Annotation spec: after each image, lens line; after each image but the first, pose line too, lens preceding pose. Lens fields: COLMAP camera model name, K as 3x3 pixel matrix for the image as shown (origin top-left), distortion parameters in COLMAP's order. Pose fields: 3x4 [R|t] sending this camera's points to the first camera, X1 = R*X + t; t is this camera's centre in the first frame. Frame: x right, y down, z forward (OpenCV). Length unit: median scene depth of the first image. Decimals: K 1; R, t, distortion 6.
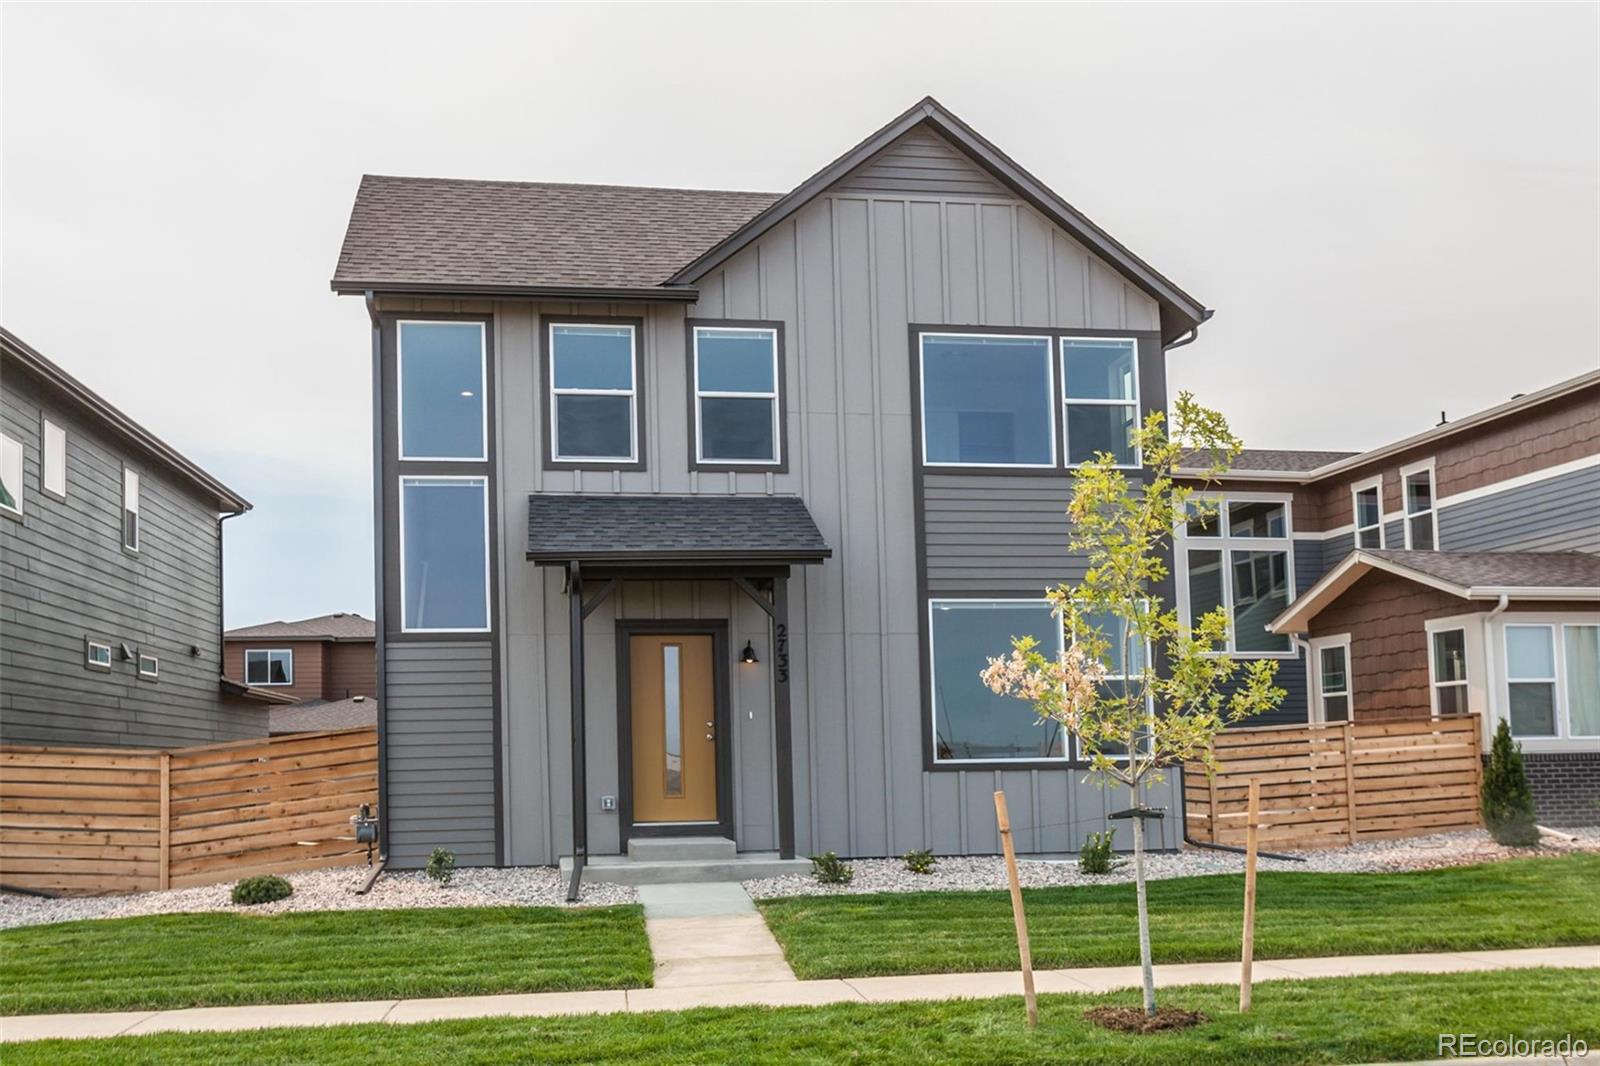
lens RADIAL K [[1664.4, 0, 800.0], [0, 1664.4, 533.0], [0, 0, 1]] dist [0.001369, 0.004375]
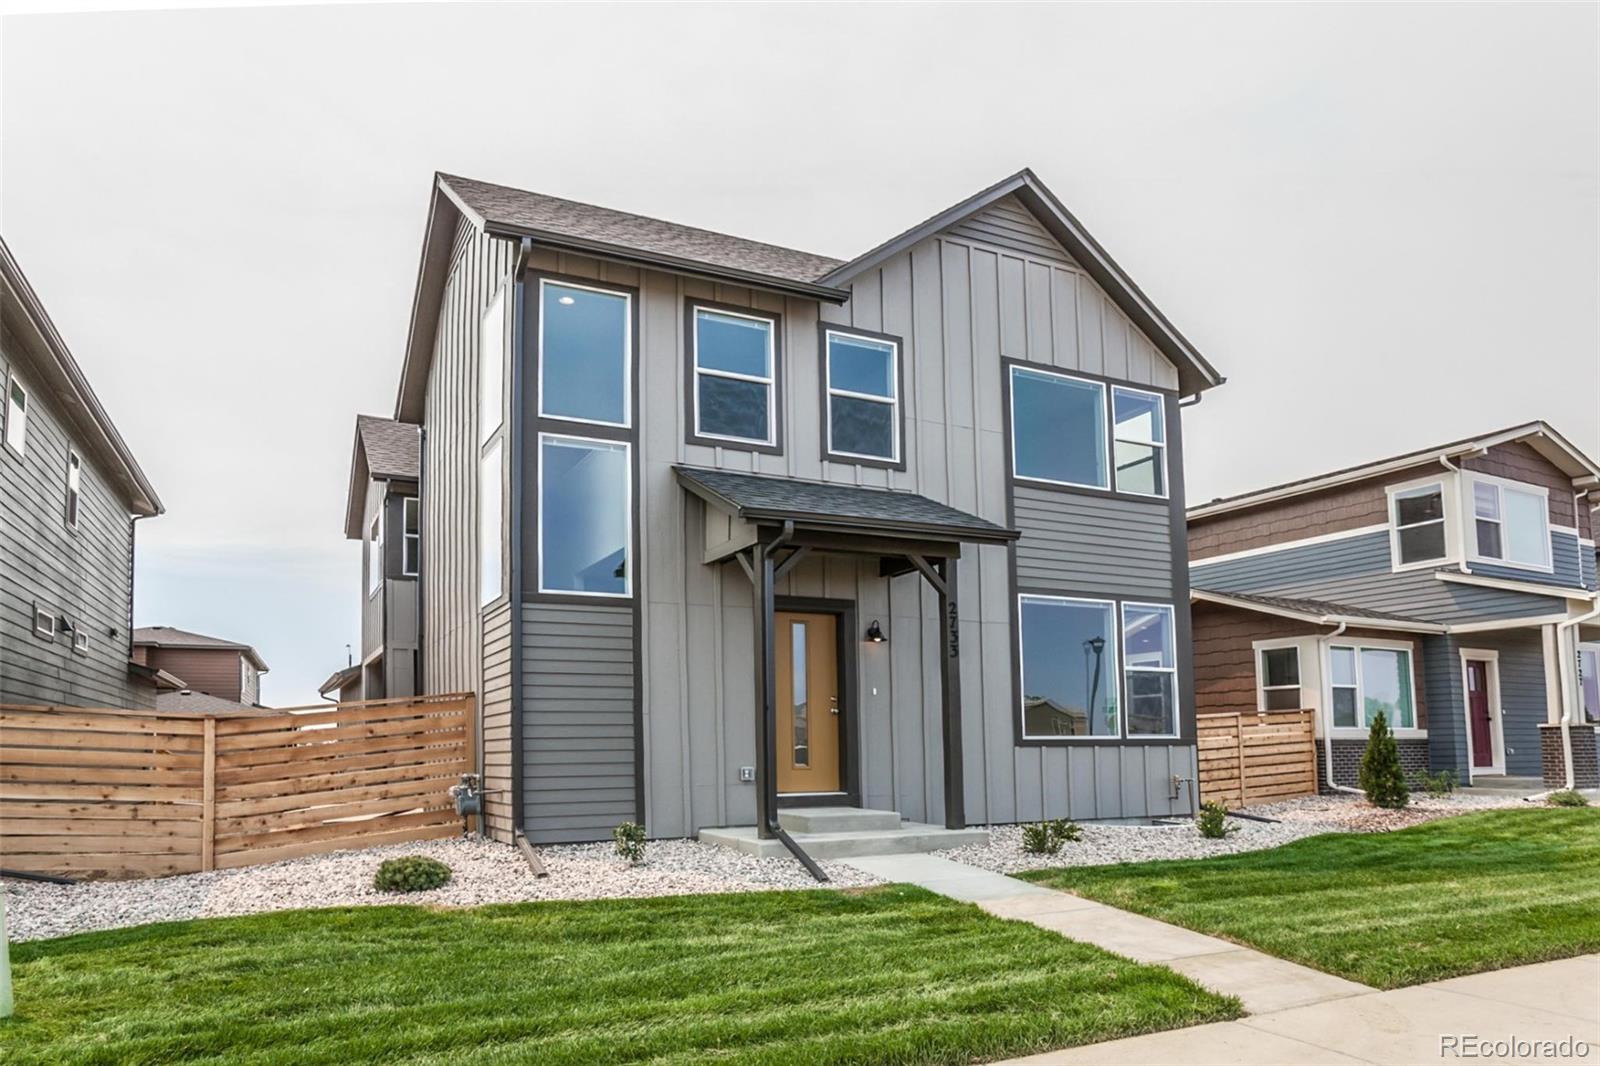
lens RADIAL K [[1116.3, 0, 978.1], [0, 1116.3, 534.8], [0, 0, 1]] dist [-0.012901, -0.002148]
pose [[0.934158, 0.076544, 0.348554, -0.214703], [-0.057467, 0.996245, -0.064761, 0.050261], [-0.352202, 0.040467, 0.935049, 0.293770]]
